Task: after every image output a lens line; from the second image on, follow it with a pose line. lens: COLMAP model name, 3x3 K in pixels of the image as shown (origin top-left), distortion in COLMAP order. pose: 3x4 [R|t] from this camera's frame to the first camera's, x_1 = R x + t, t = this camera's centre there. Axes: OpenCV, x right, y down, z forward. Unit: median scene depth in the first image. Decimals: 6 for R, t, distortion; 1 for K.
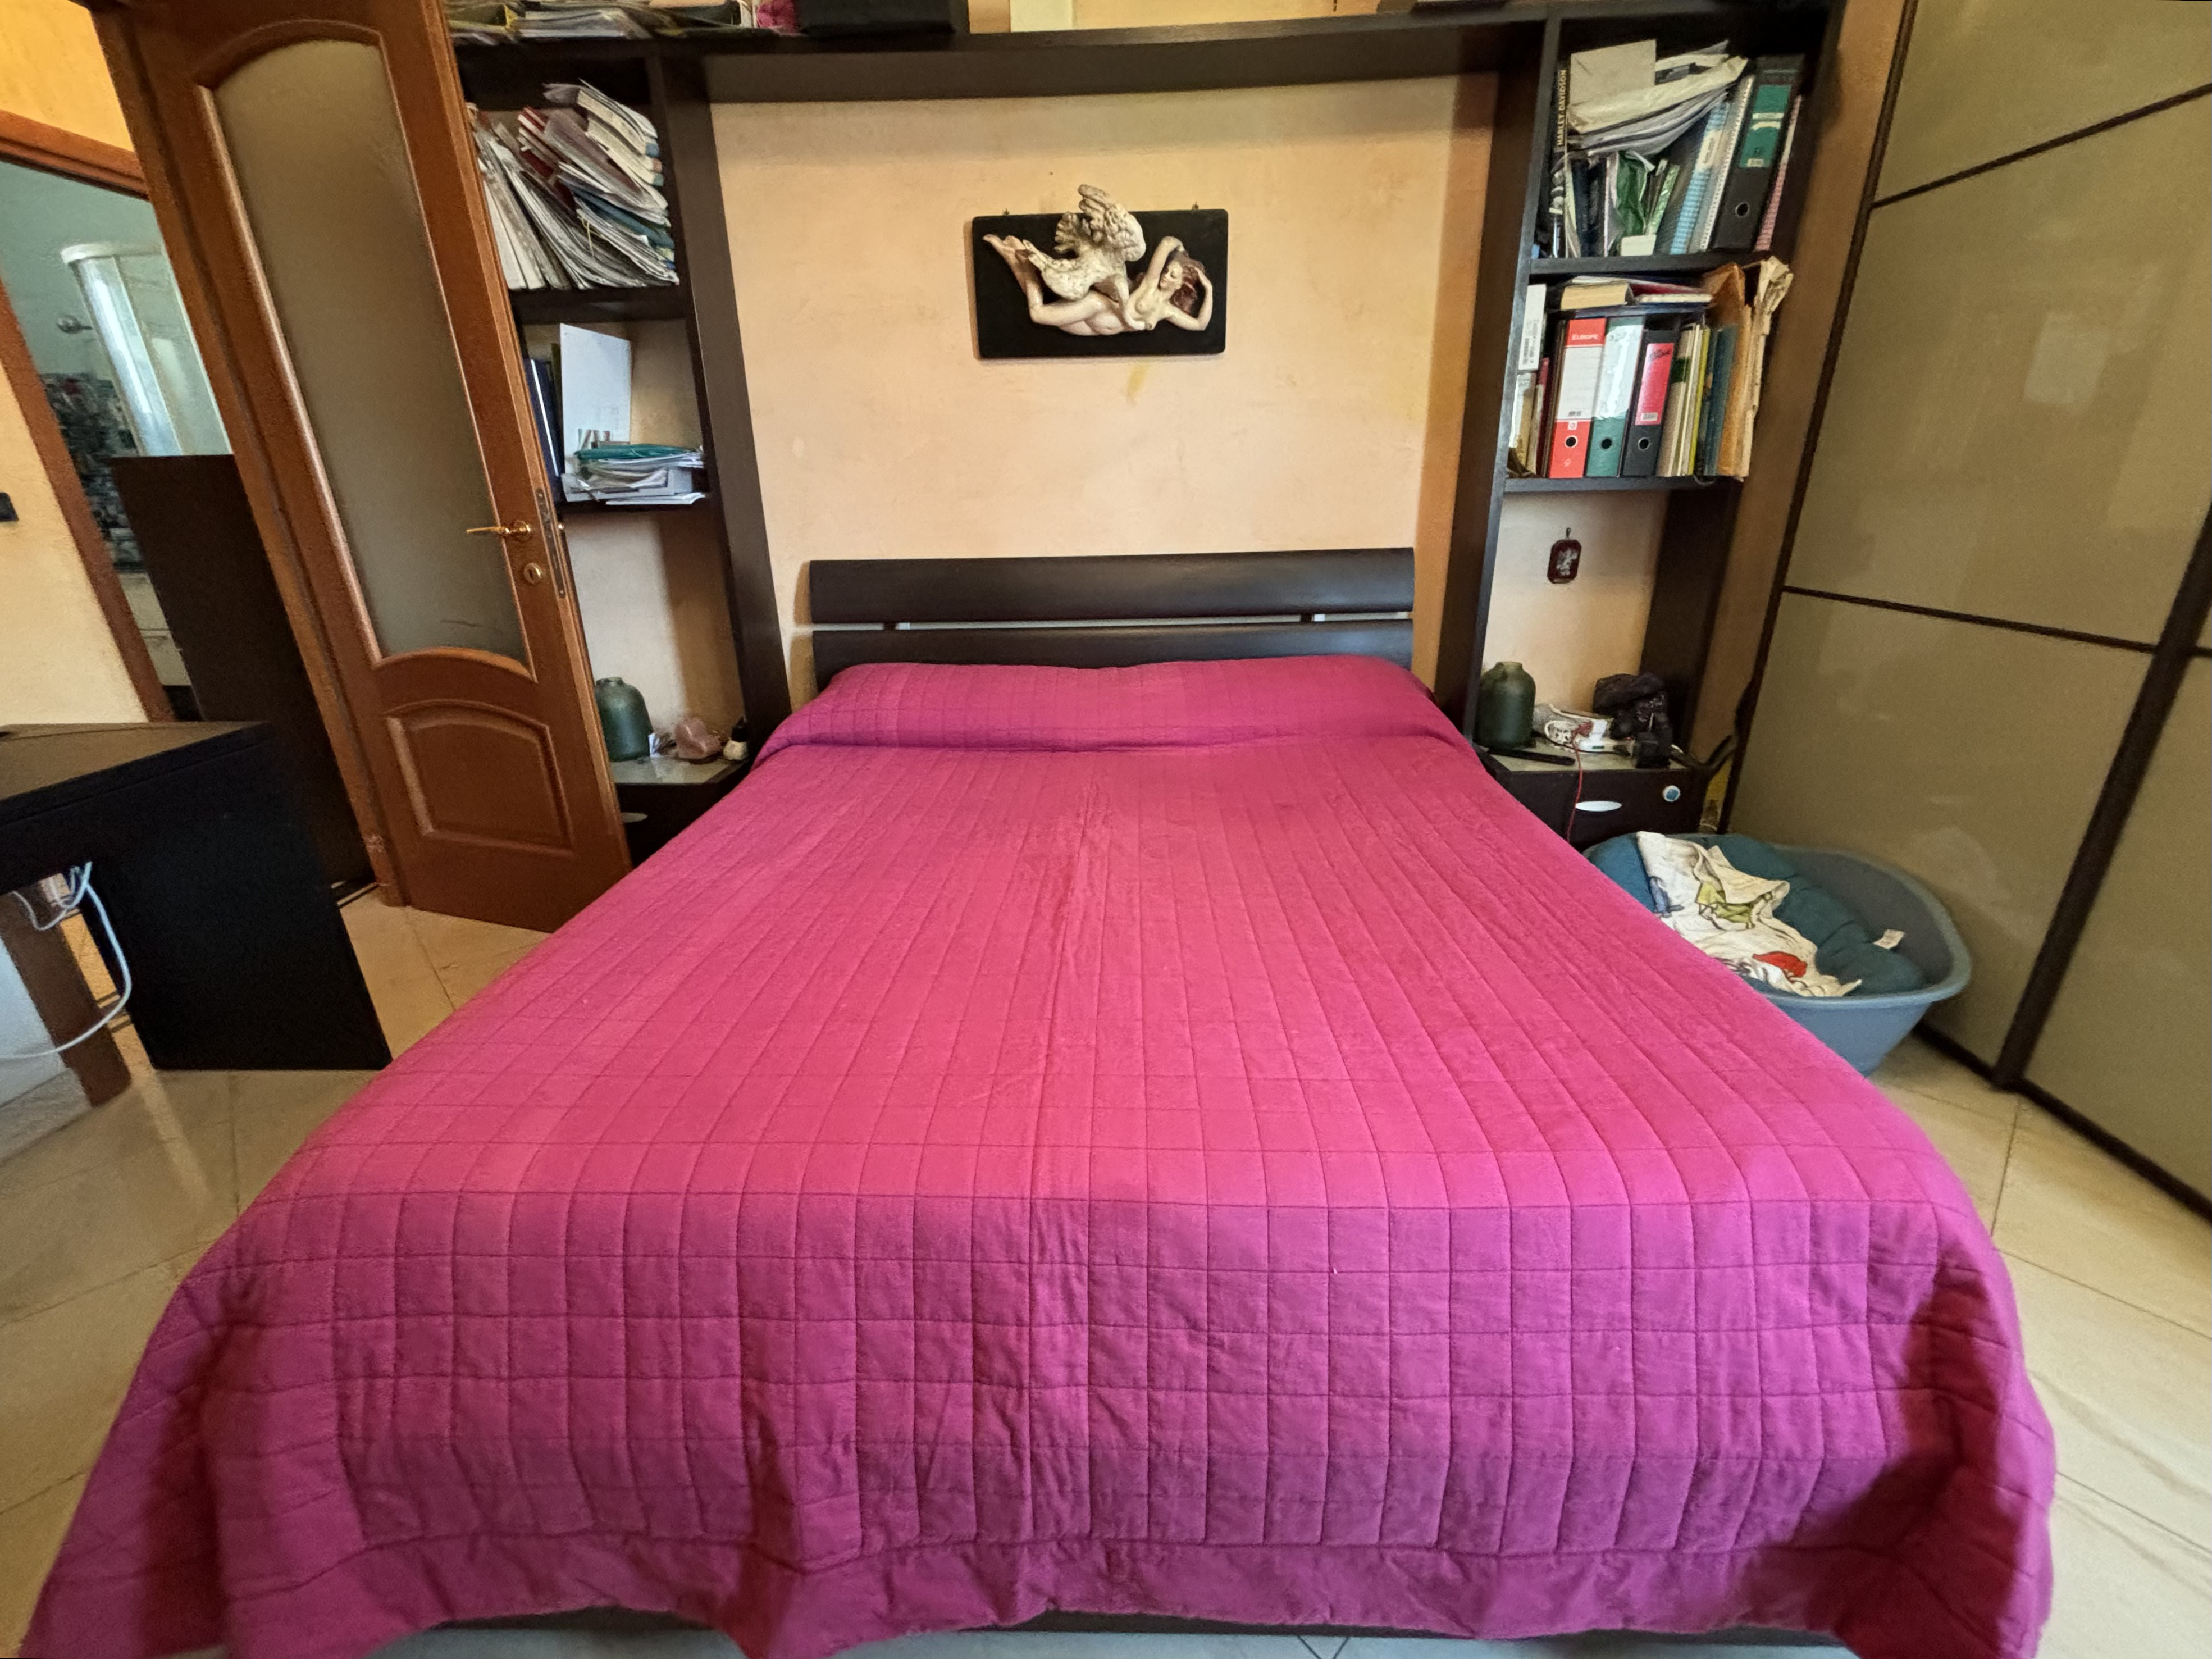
lens RADIAL K [[906.3, 0, 1103.7], [0, 906.3, 844.7], [0, 0, 1]] dist [-0.002638, -0.000585]
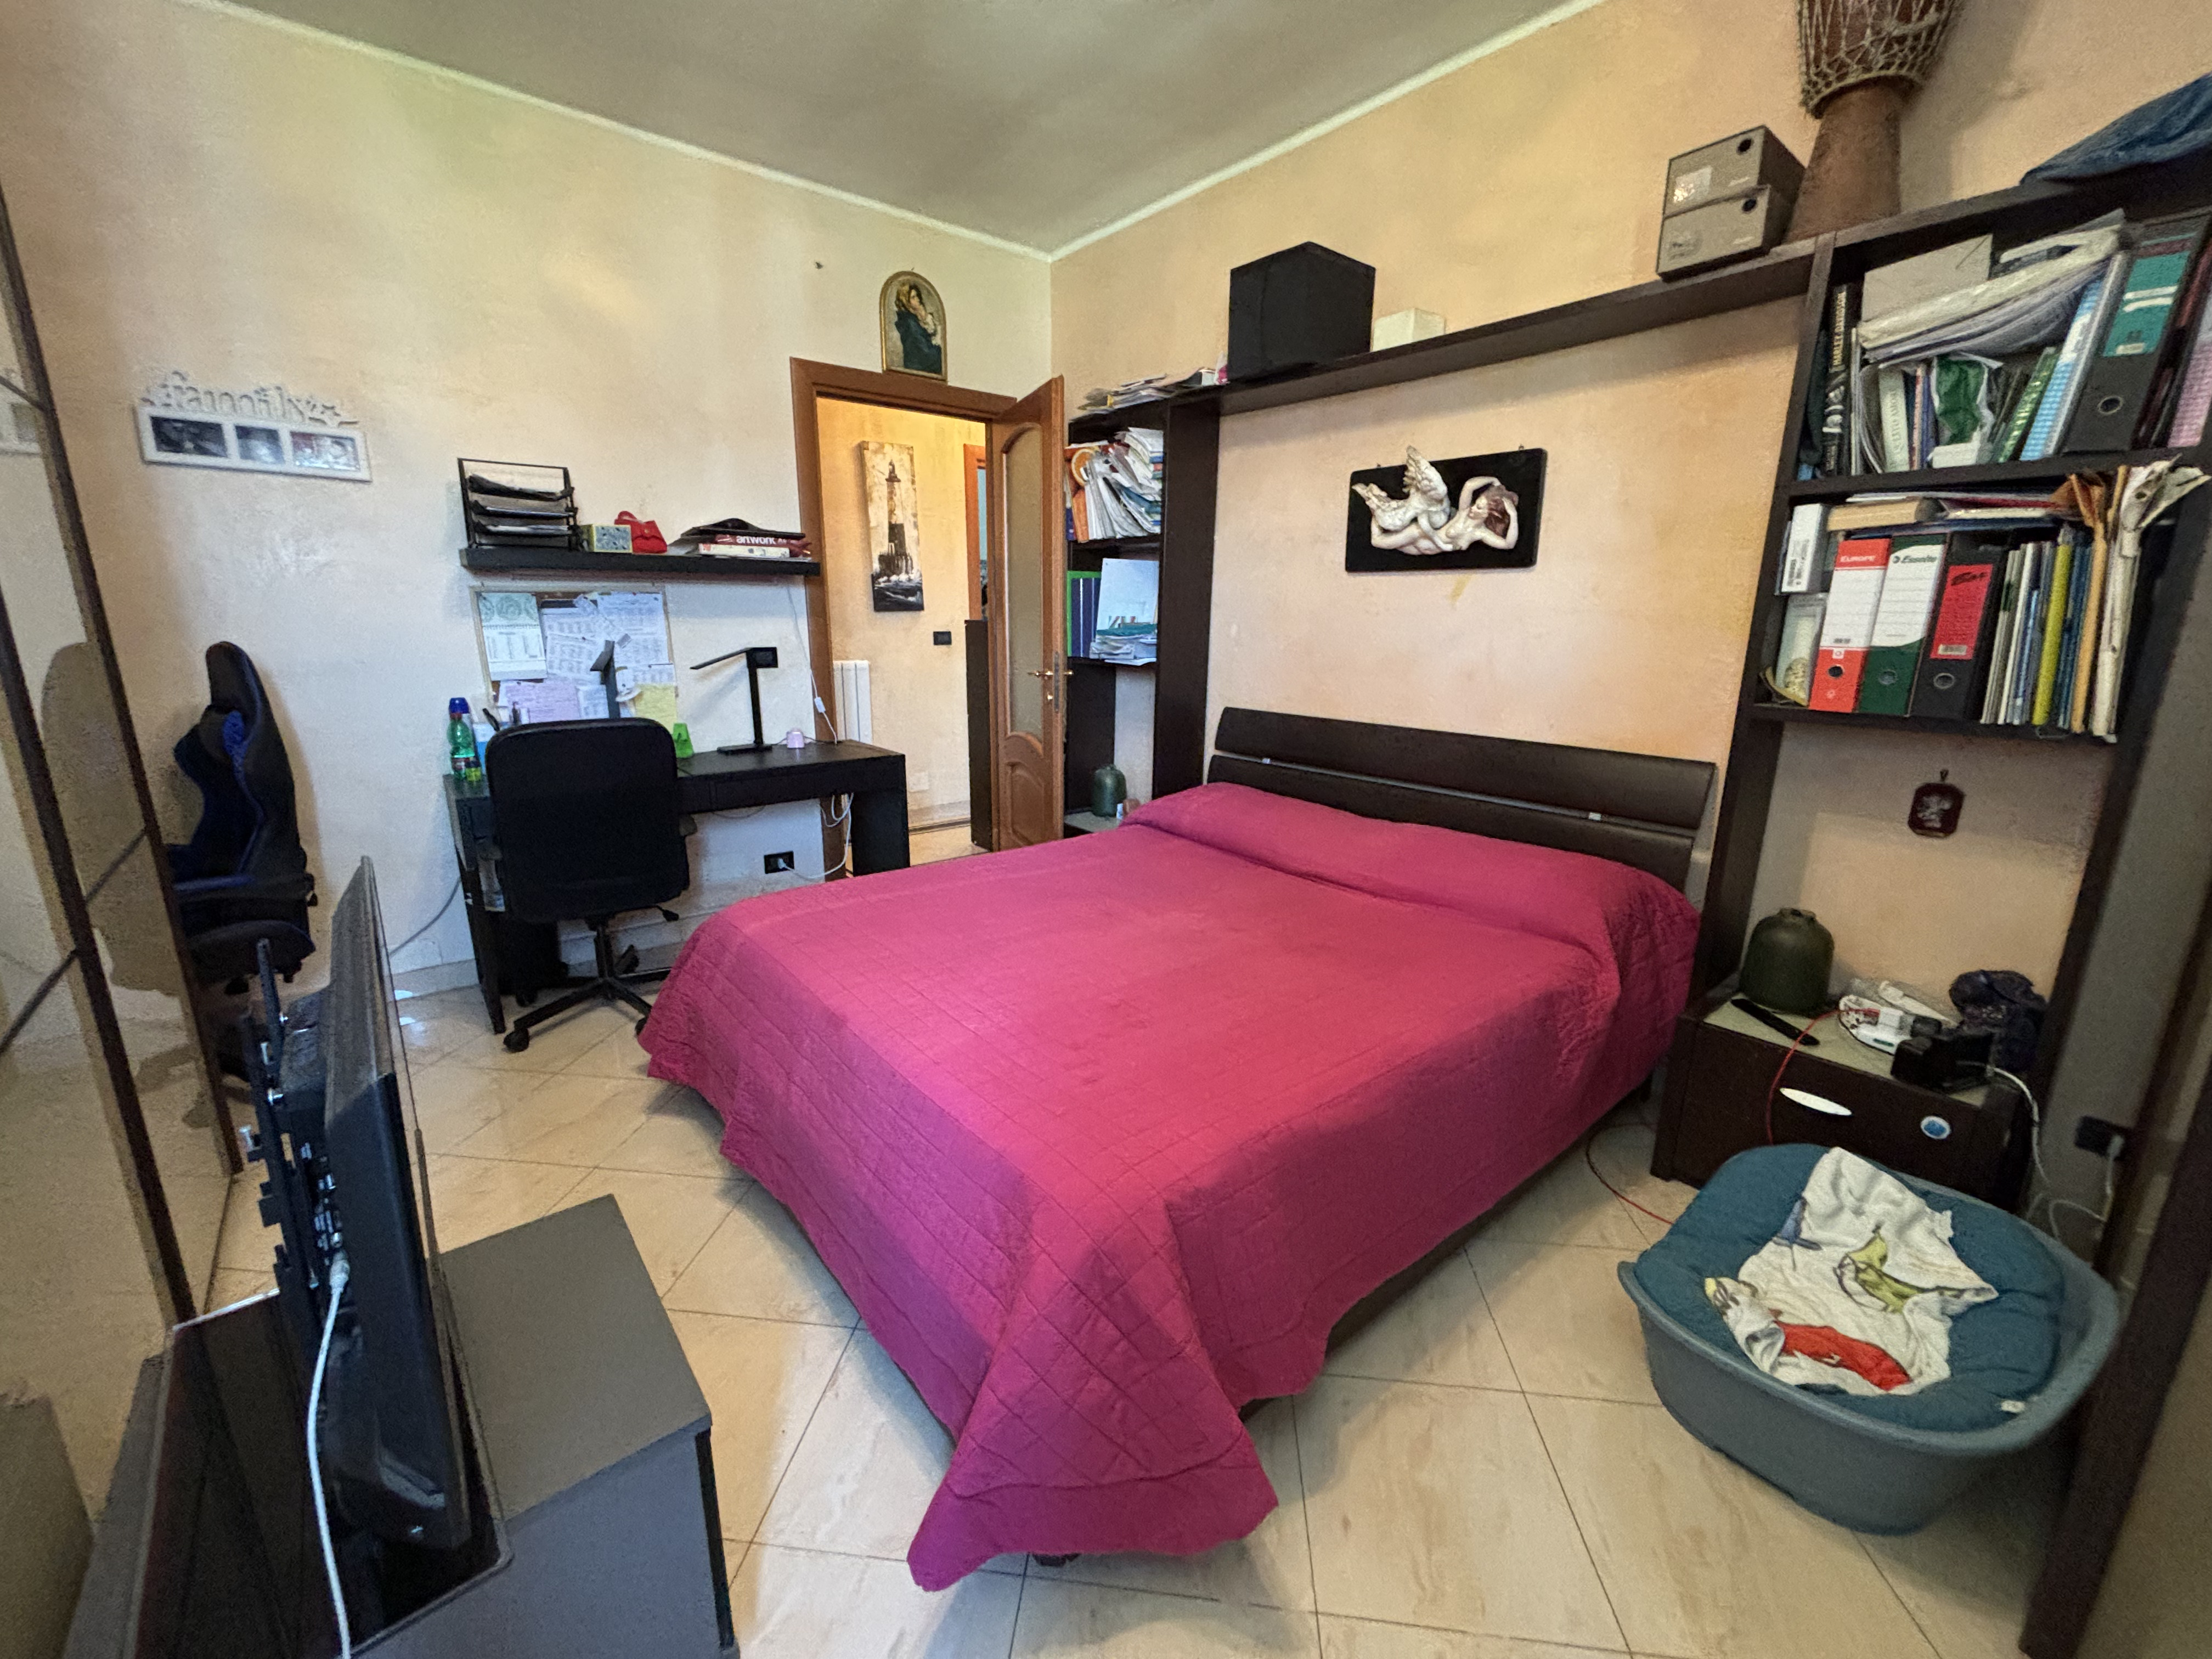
lens RADIAL K [[906.3, 0, 1091.5], [0, 906.3, 841.4], [0, 0, 1]] dist [-0.002638, -0.000585]
pose [[0.645329, 0.214574, -0.733150, 0.734574], [-0.306599, 0.951799, 0.008694, -0.080715], [0.699677, 0.219173, 0.680012, -0.048250]]
